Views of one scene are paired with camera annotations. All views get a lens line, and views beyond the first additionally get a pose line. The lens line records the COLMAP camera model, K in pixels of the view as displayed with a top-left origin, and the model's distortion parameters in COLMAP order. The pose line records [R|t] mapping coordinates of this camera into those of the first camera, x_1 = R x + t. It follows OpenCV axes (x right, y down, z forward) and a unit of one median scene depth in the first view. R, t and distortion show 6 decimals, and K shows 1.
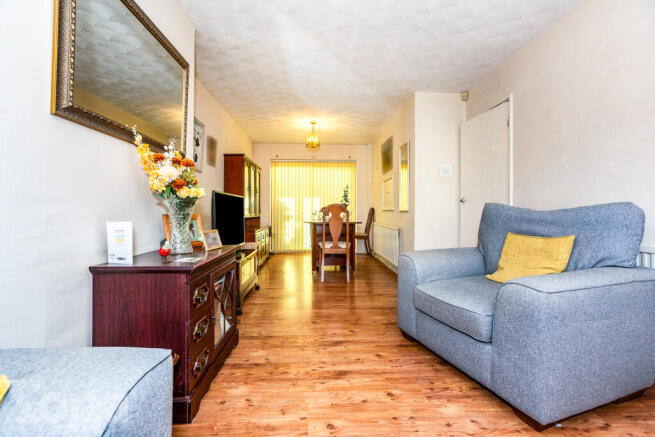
lens RADIAL K [[283.3, 0, 328.7], [0, 283.3, 213.2], [0, 0, 1]] dist [0.002192, 0.000376]
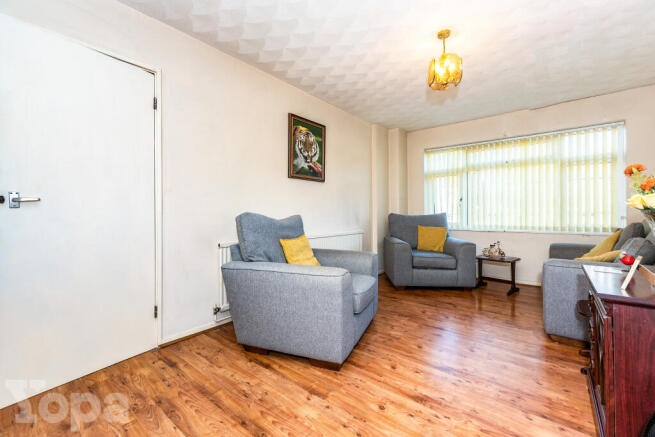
lens RADIAL K [[283.3, 0, 331.6], [0, 283.3, 215.8], [0, 0, 1]] dist [0.002192, 0.000376]
pose [[-0.752332, -0.000926, 0.658784, -0.328175], [0.005707, 0.999952, 0.007922, -0.041468], [-0.658759, 0.009720, -0.752291, 1.958306]]
